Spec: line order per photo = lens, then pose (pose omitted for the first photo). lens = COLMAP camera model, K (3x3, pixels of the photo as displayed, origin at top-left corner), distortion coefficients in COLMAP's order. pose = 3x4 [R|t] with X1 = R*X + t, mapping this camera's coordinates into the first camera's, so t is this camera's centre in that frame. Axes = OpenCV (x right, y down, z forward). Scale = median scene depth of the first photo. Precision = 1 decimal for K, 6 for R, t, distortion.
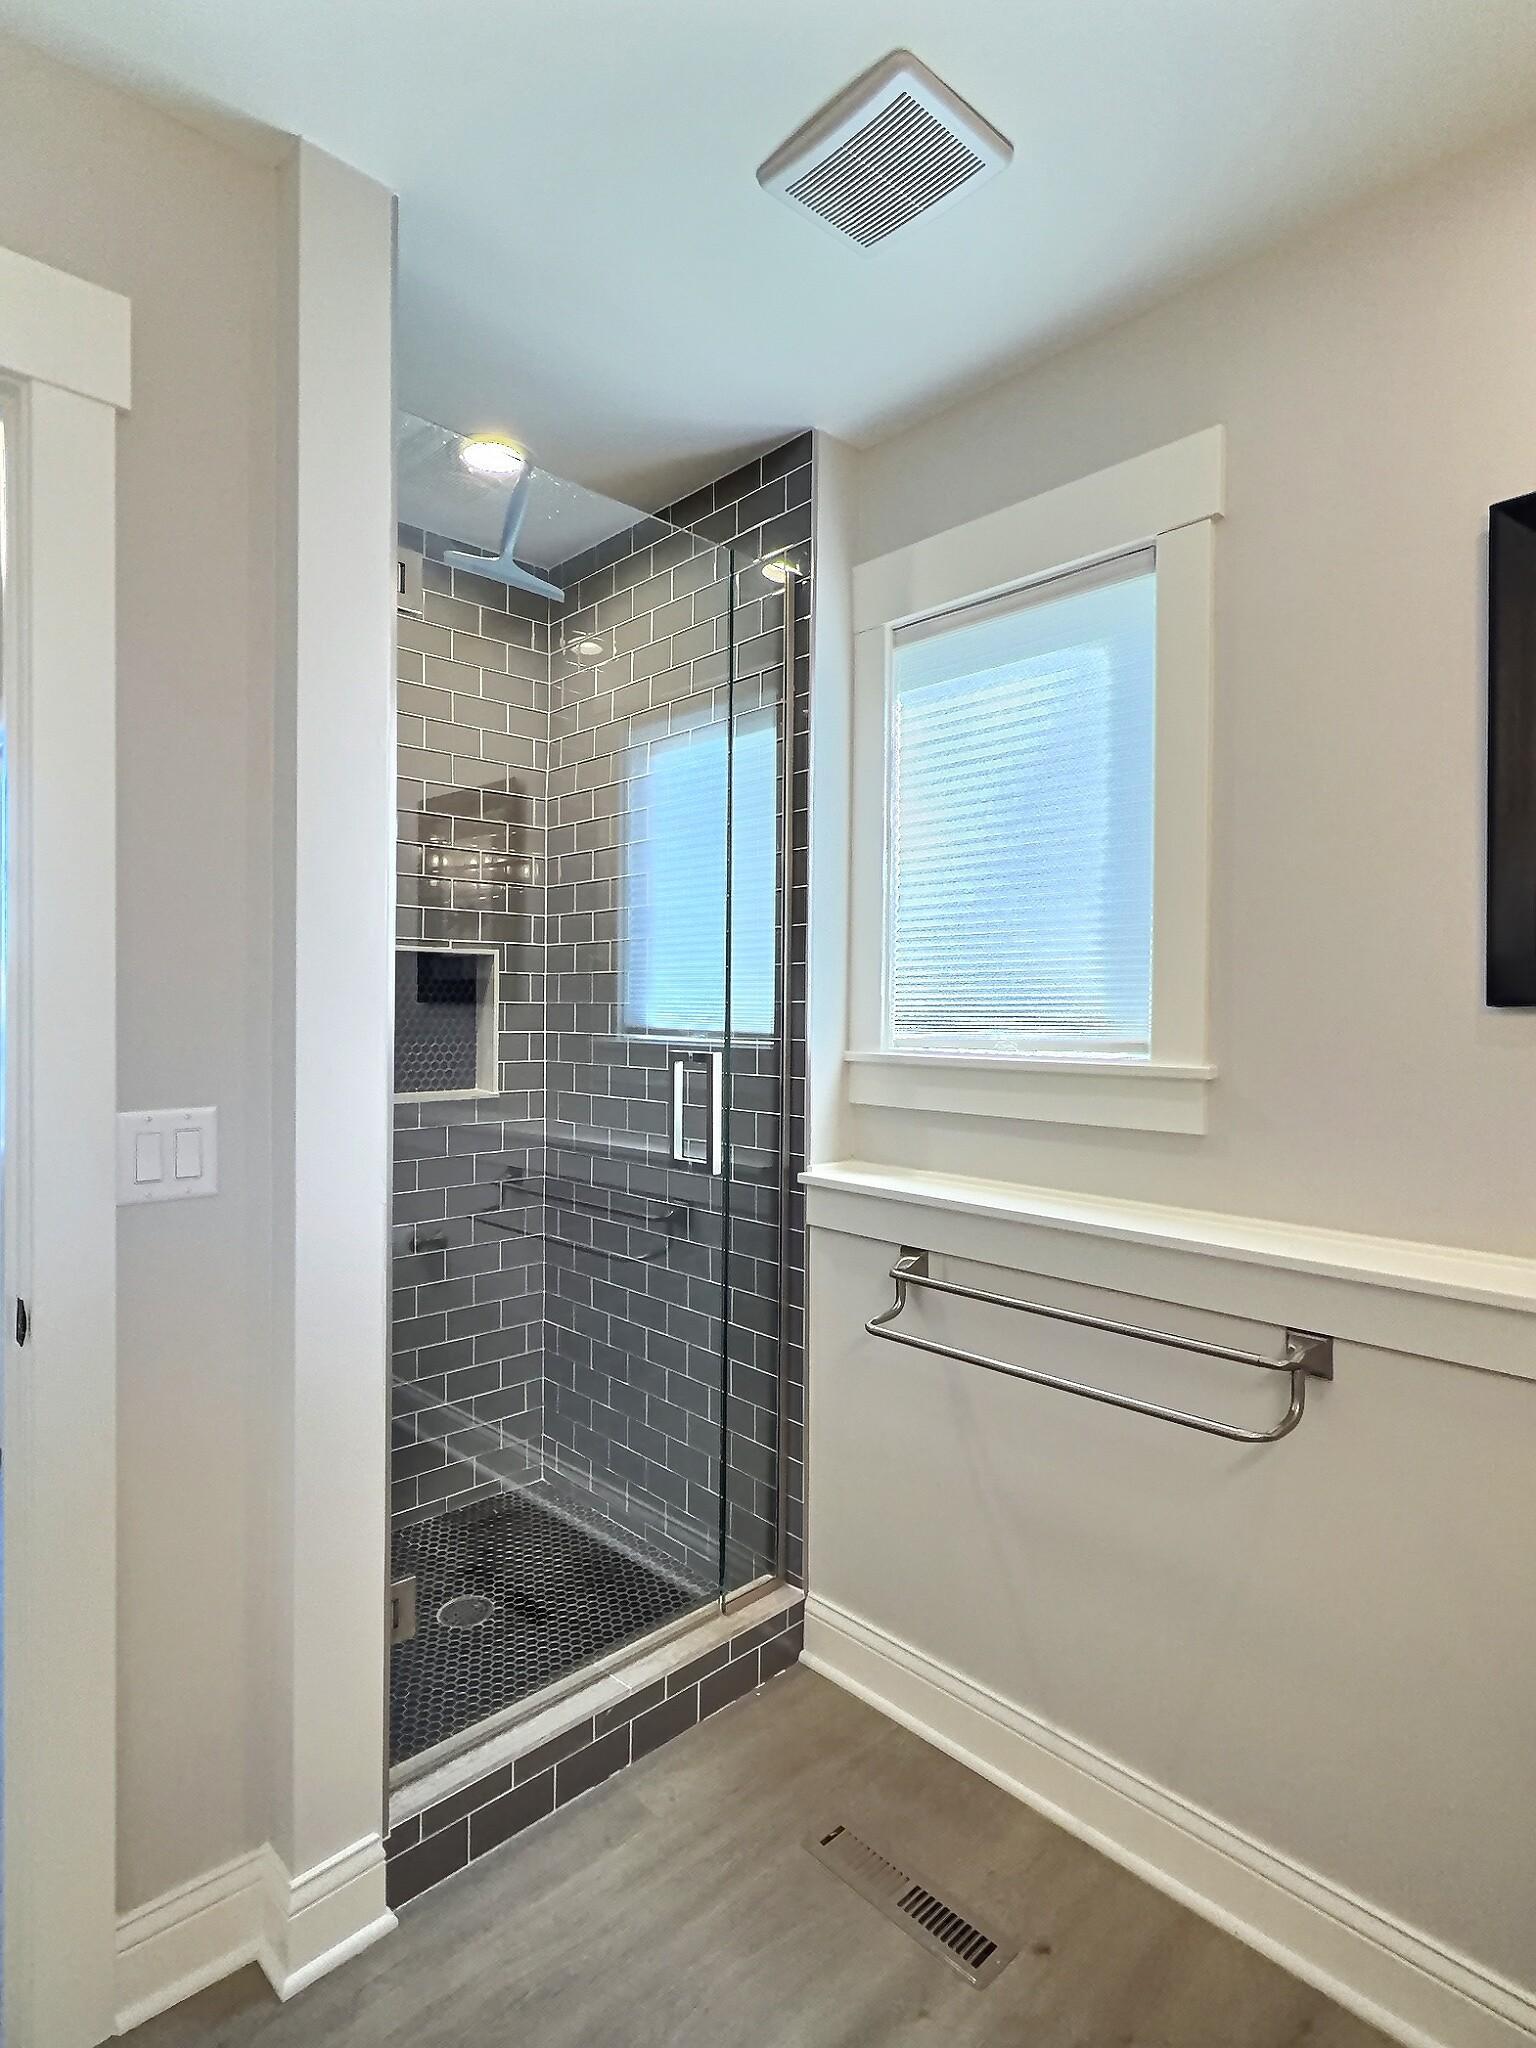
lens RADIAL K [[1063.9, 0, 768.0], [0, 1063.9, 1024.0], [0, 0, 1]] dist [0.001209, 0.002048]
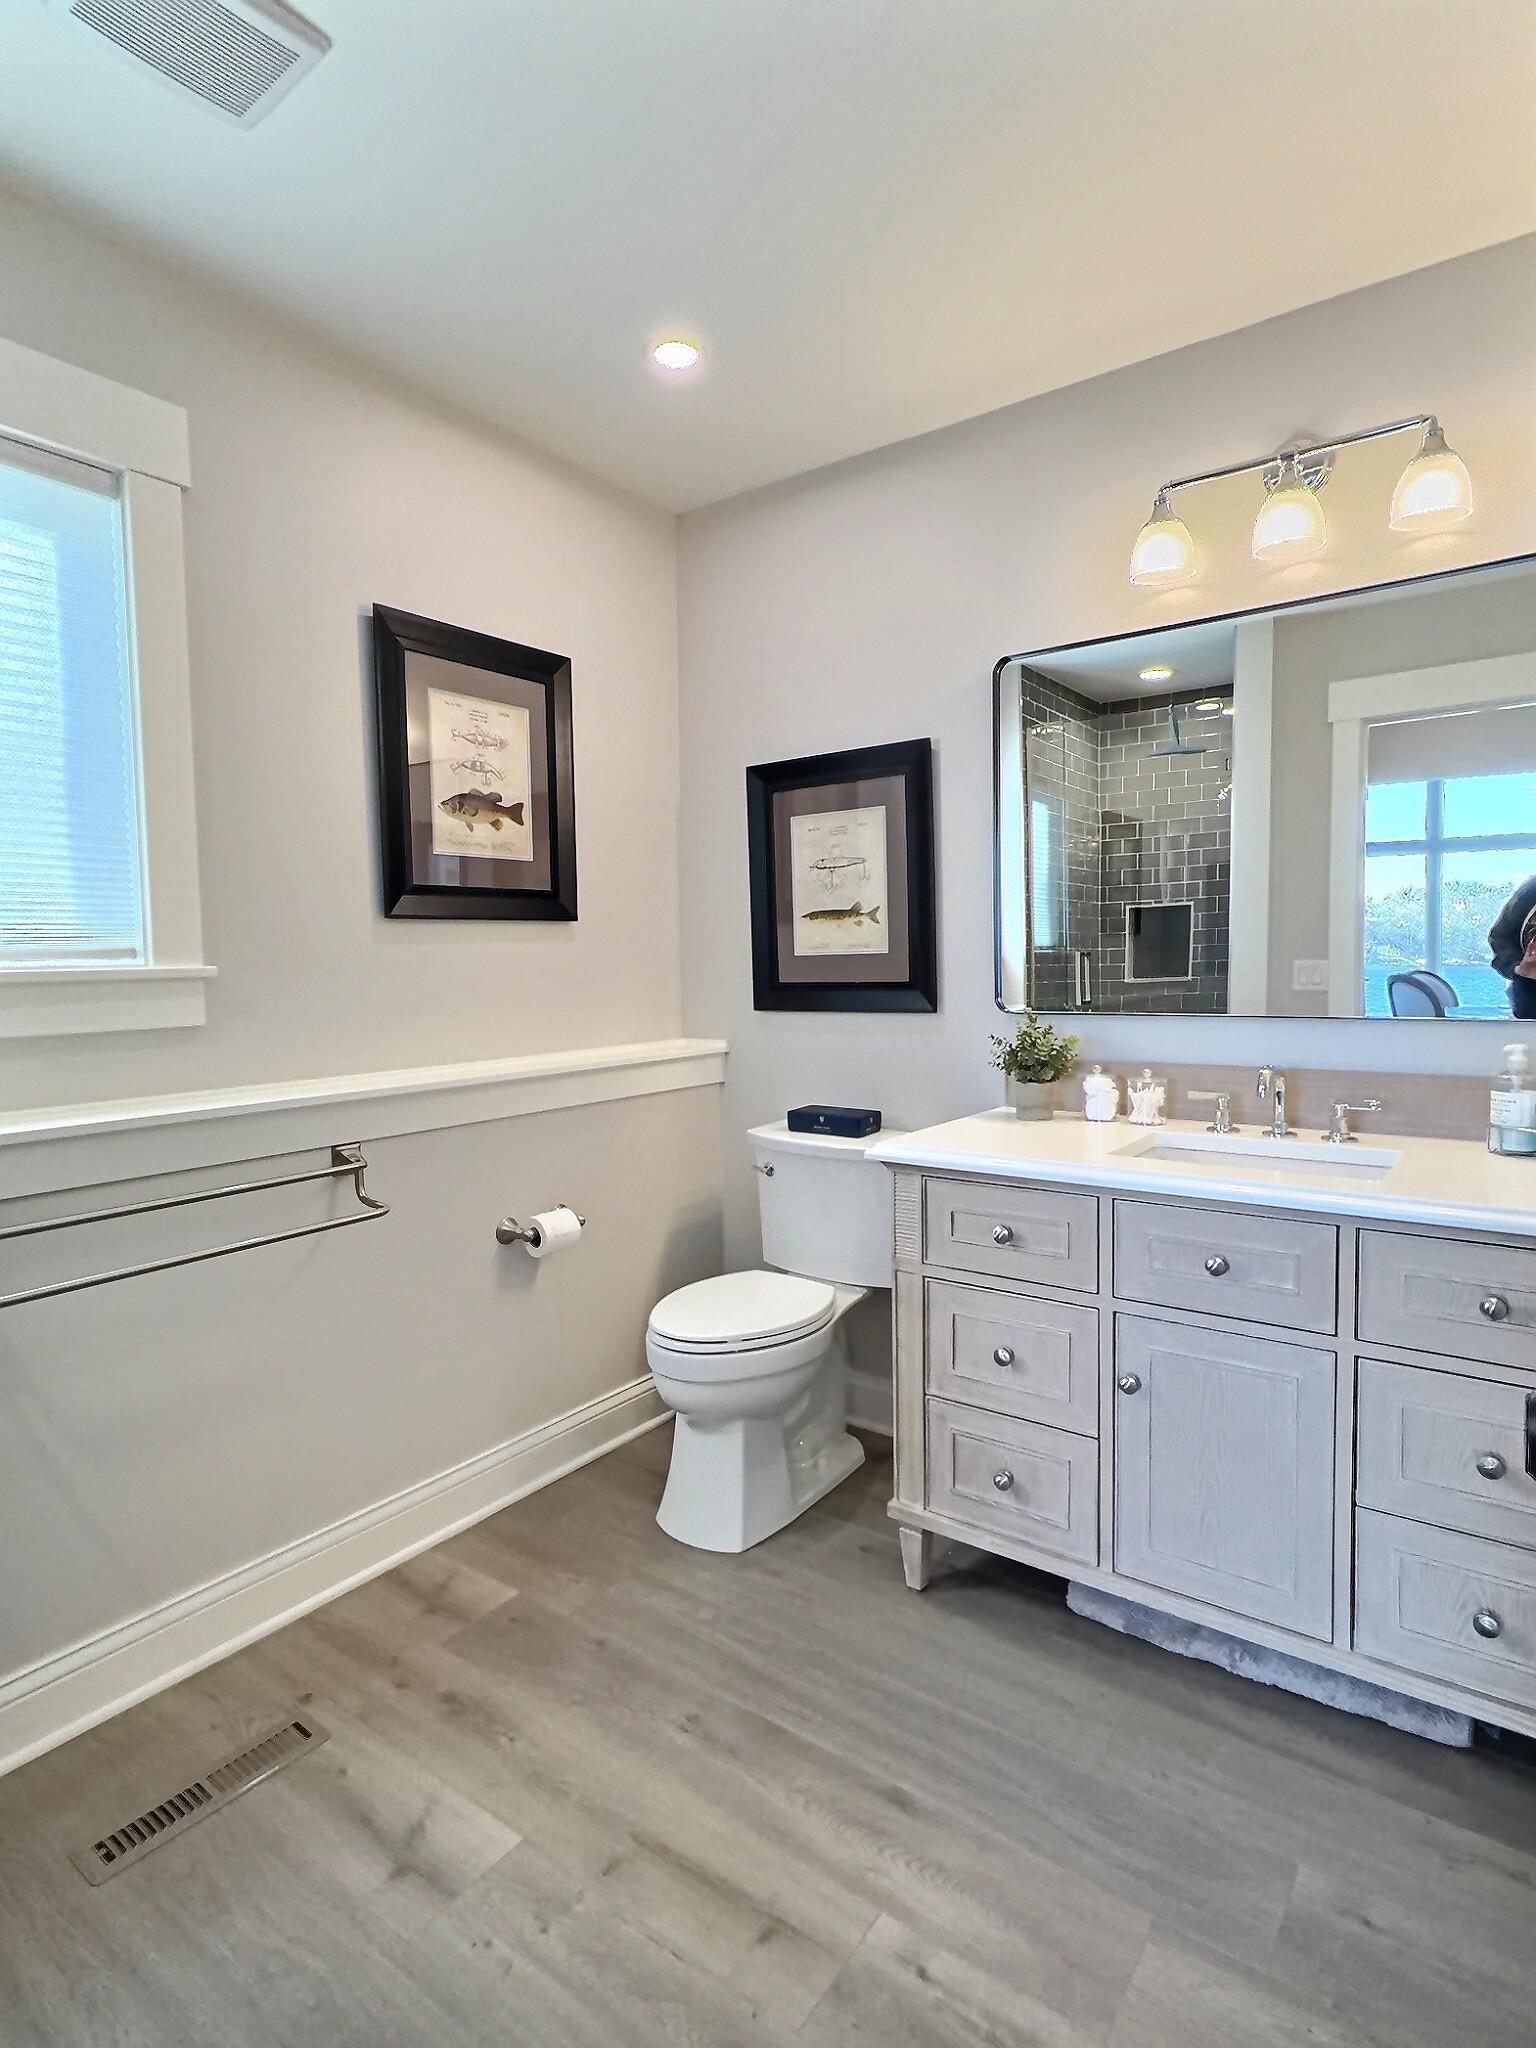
lens RADIAL K [[1063.9, 0, 768.0], [0, 1063.9, 1024.0], [0, 0, 1]] dist [0.001209, 0.002048]
pose [[-0.168288, -0.066789, 0.983473, -0.837034], [0.025326, 0.997080, 0.072046, 0.033540], [-0.985413, 0.037032, -0.166105, 0.577011]]
